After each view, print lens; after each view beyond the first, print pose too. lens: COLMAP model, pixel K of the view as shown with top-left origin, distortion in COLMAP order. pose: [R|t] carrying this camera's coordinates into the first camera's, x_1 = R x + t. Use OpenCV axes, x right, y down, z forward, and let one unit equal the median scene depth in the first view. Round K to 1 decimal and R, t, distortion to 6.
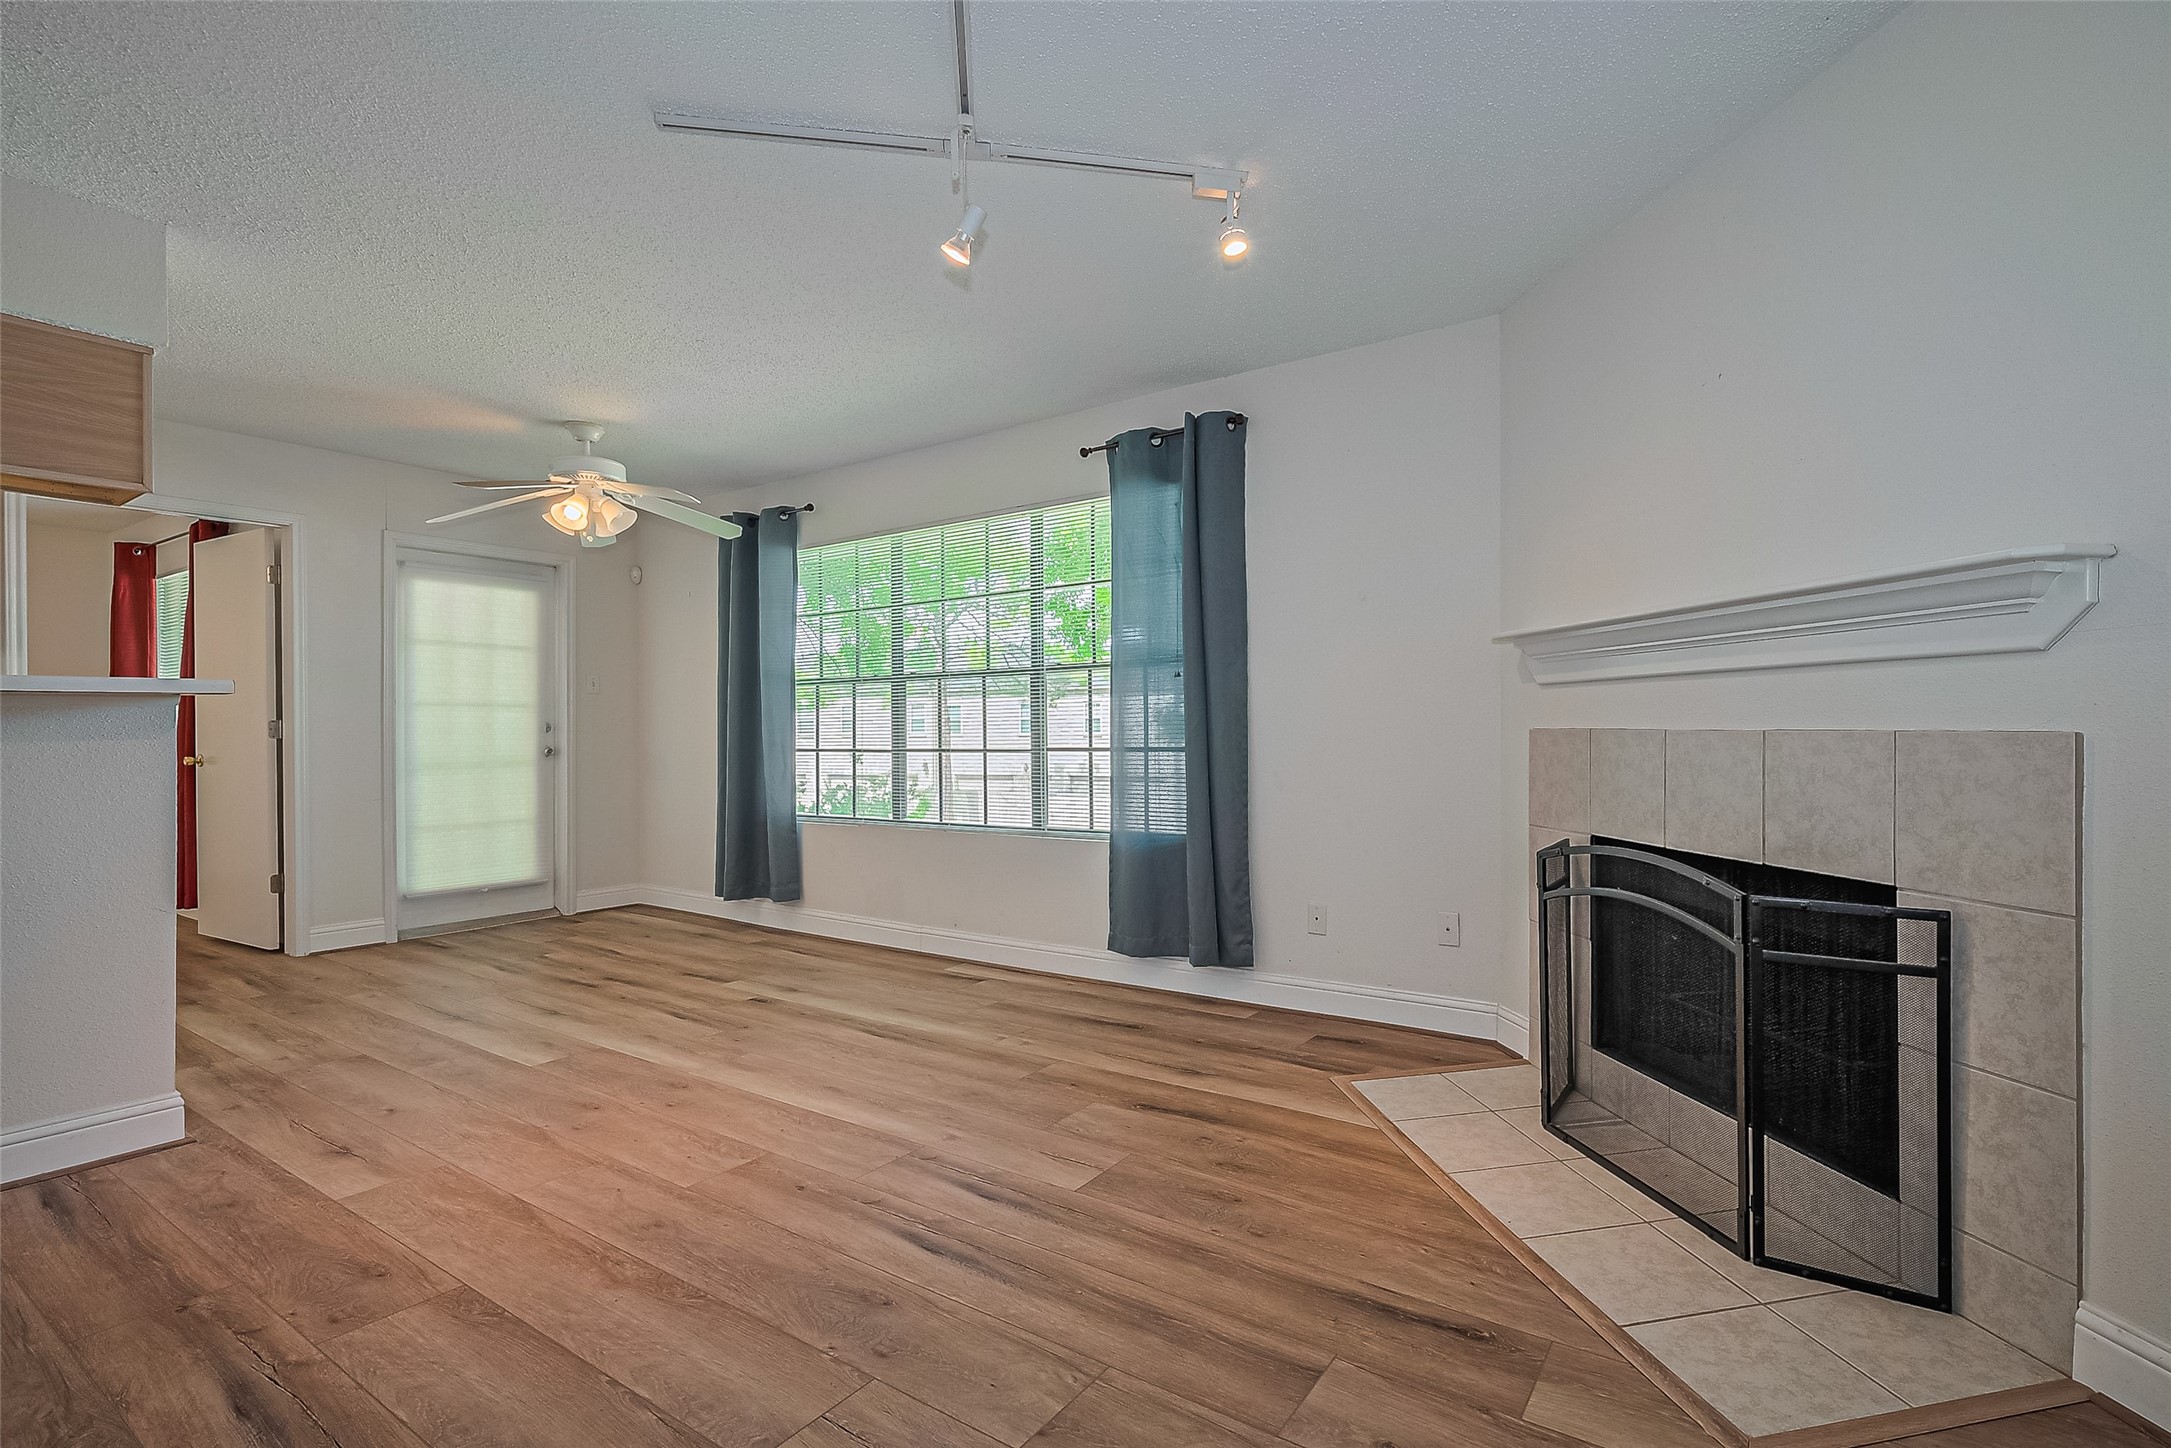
lens RADIAL K [[929.2, 0, 1095.9], [0, 929.2, 726.1], [0, 0, 1]] dist [-0.001869, -0.000603]
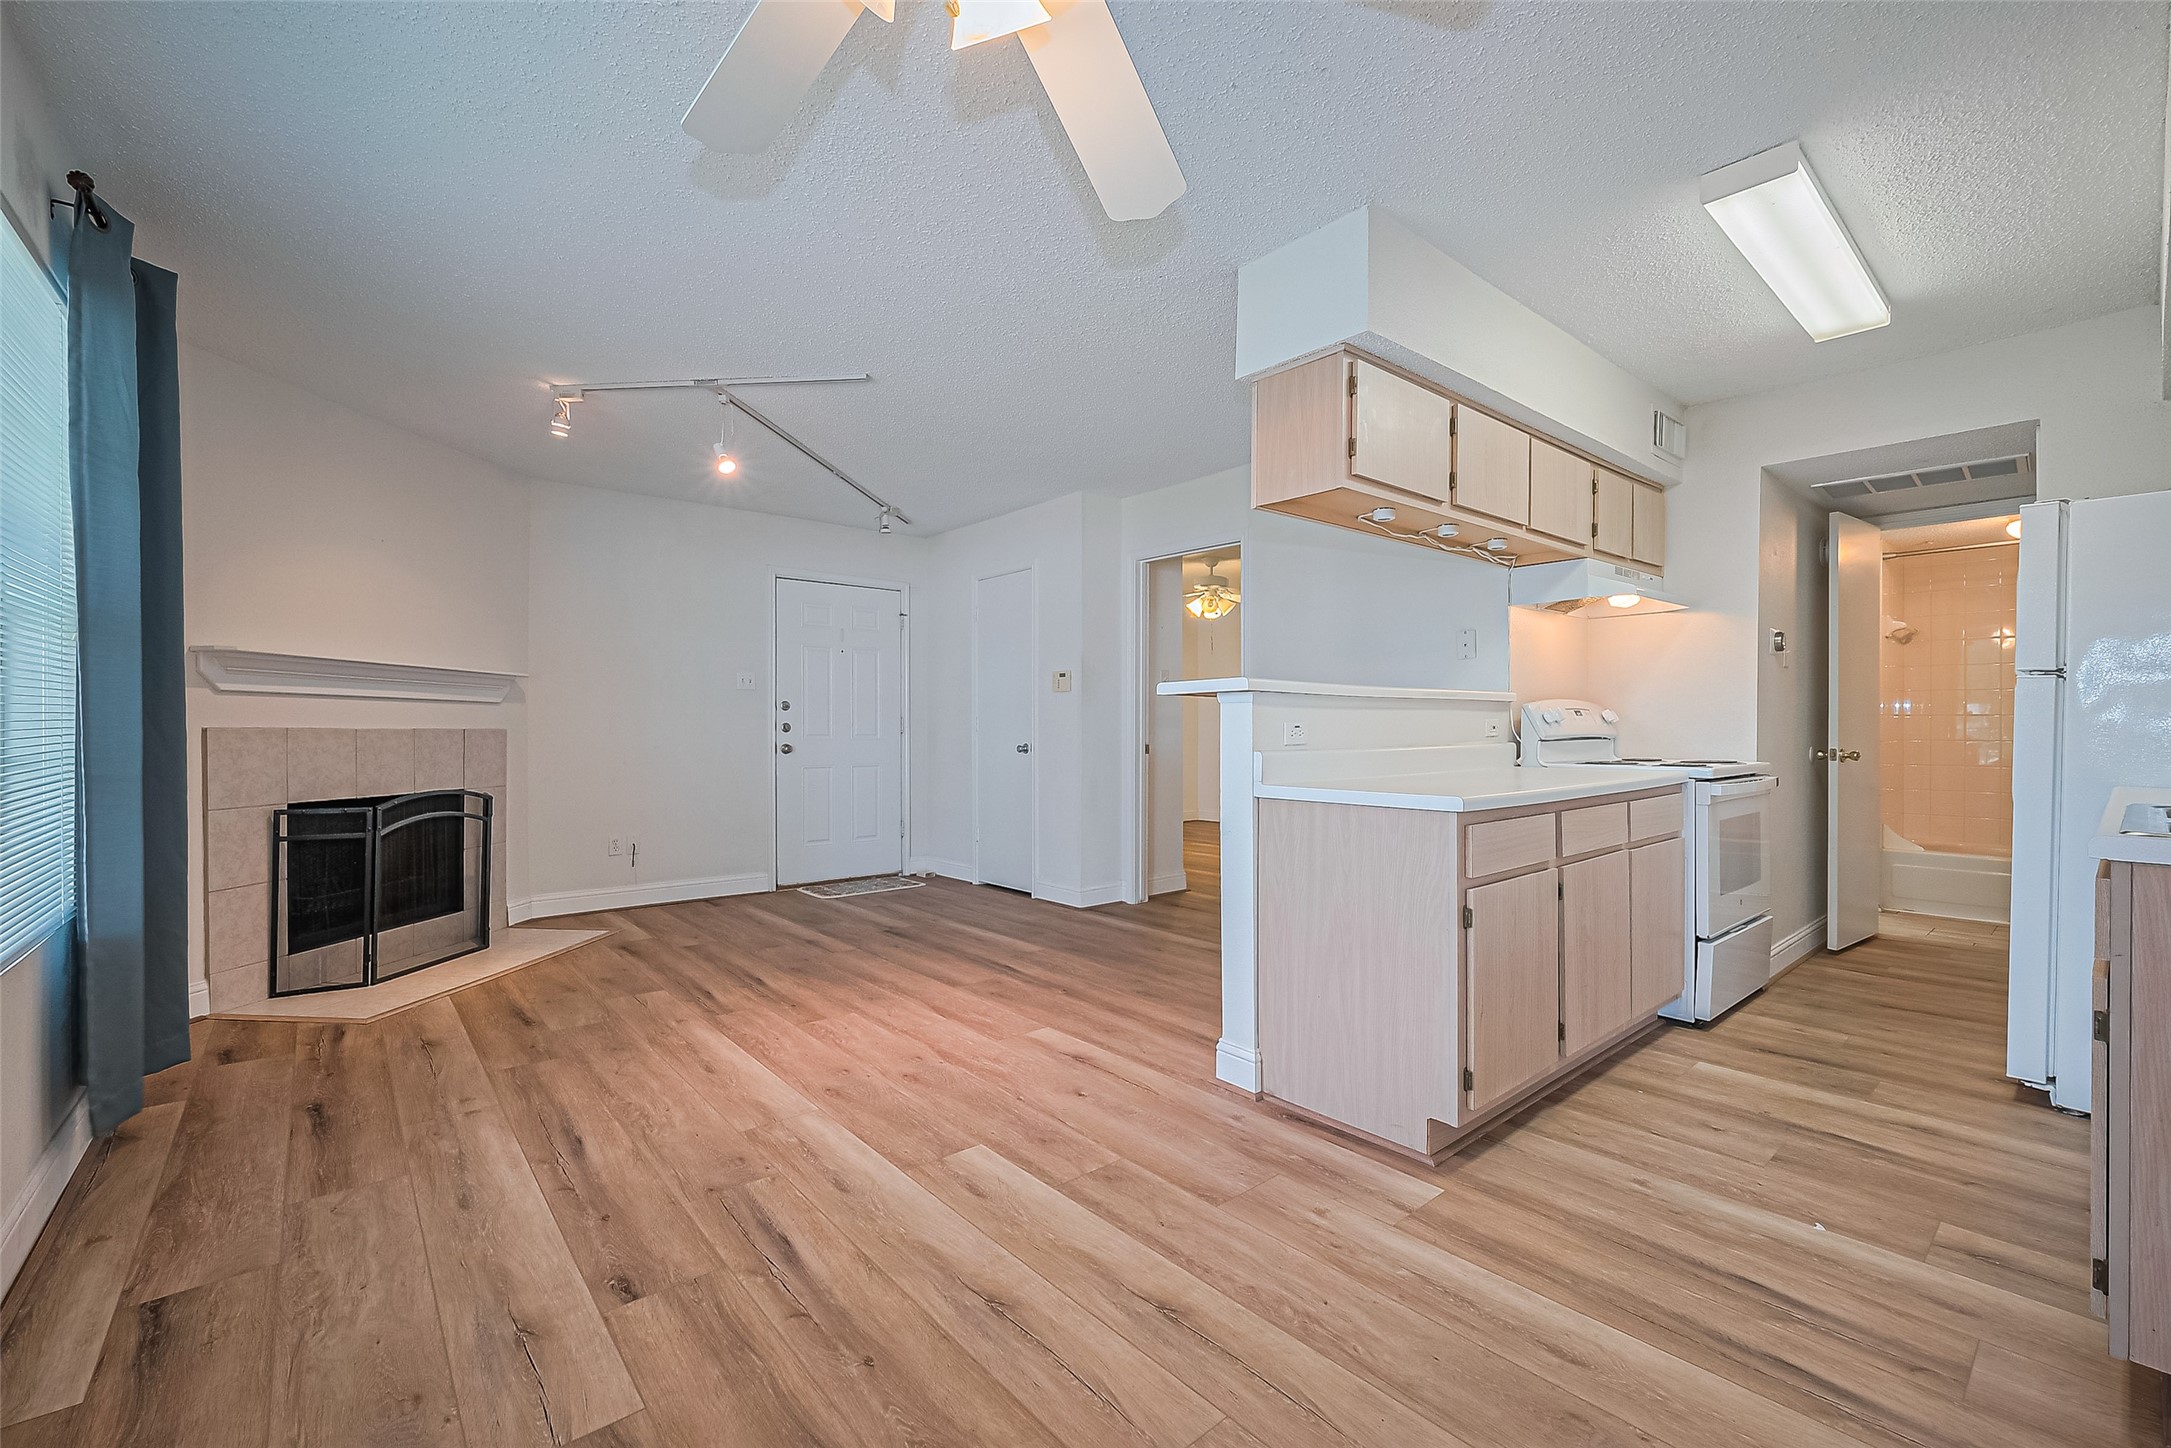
lens RADIAL K [[902.1, 0, 1088.1], [0, 902.1, 728.2], [0, 0, 1]] dist [-0.002020, -0.000149]
pose [[-0.944175, 0.003139, 0.329430, -0.907194], [0.002818, 0.999995, -0.001451, 0.008030], [-0.329433, -0.000442, -0.944179, 1.648563]]
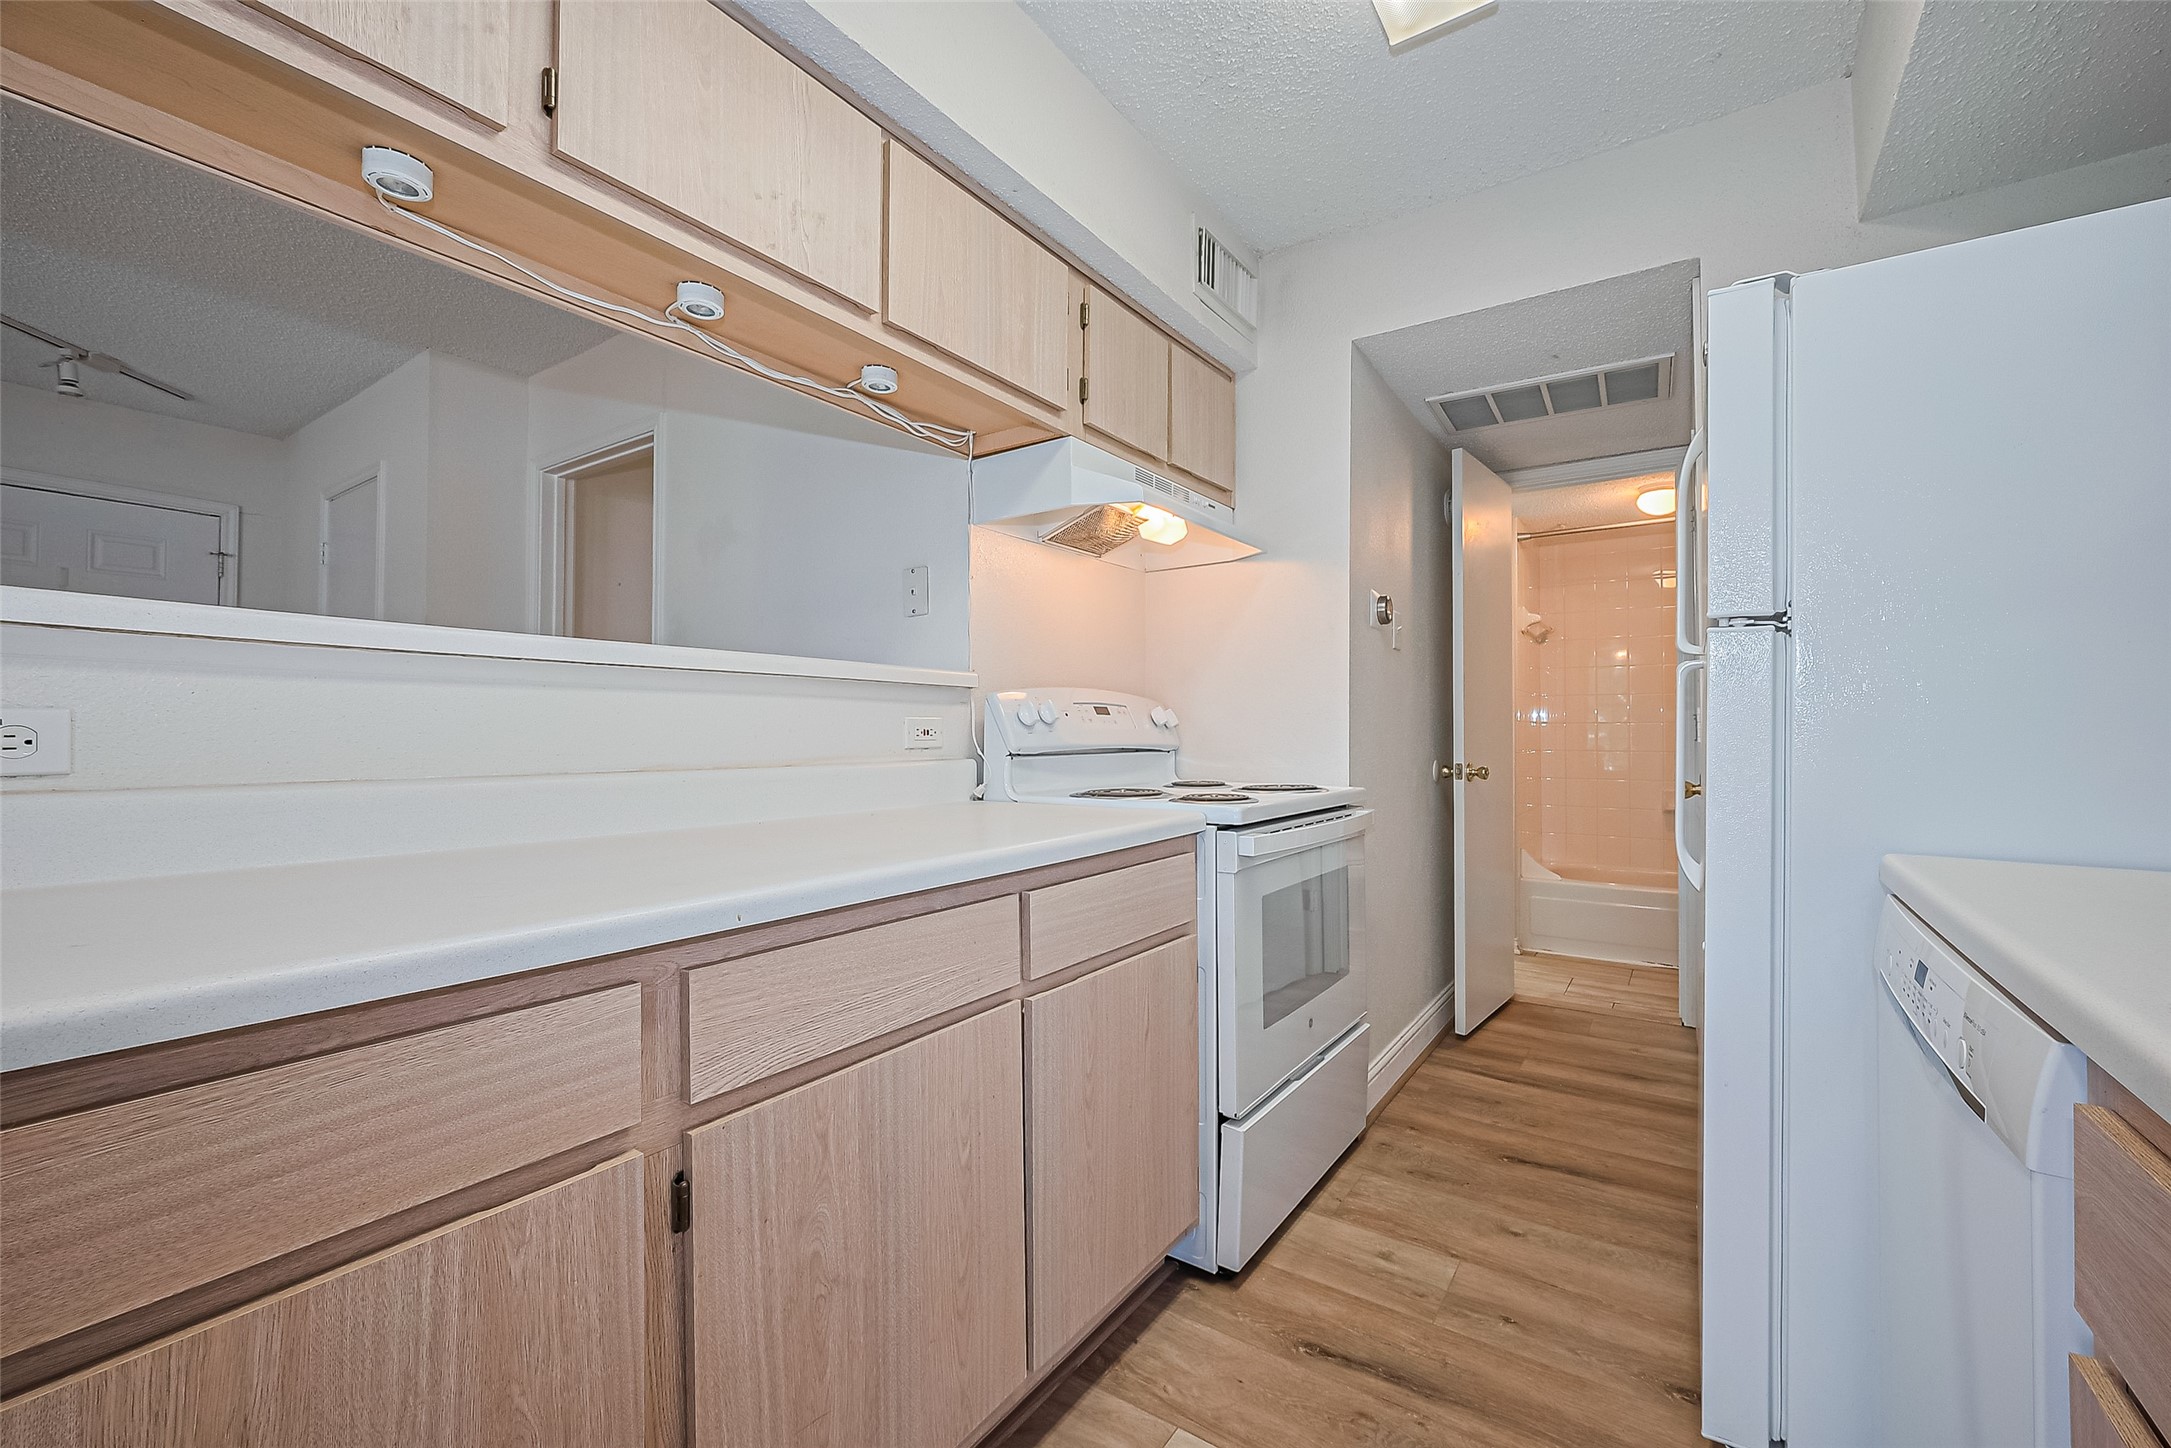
lens RADIAL K [[880.8, 0, 1111.1], [0, 880.8, 720.0], [0, 0, 1]] dist [-0.002030, -0.000564]
pose [[-0.998299, 0.003993, 0.058164, -1.188916], [0.002734, 0.999761, -0.021712, 0.011836], [-0.058237, -0.021516, -0.998071, 1.005924]]
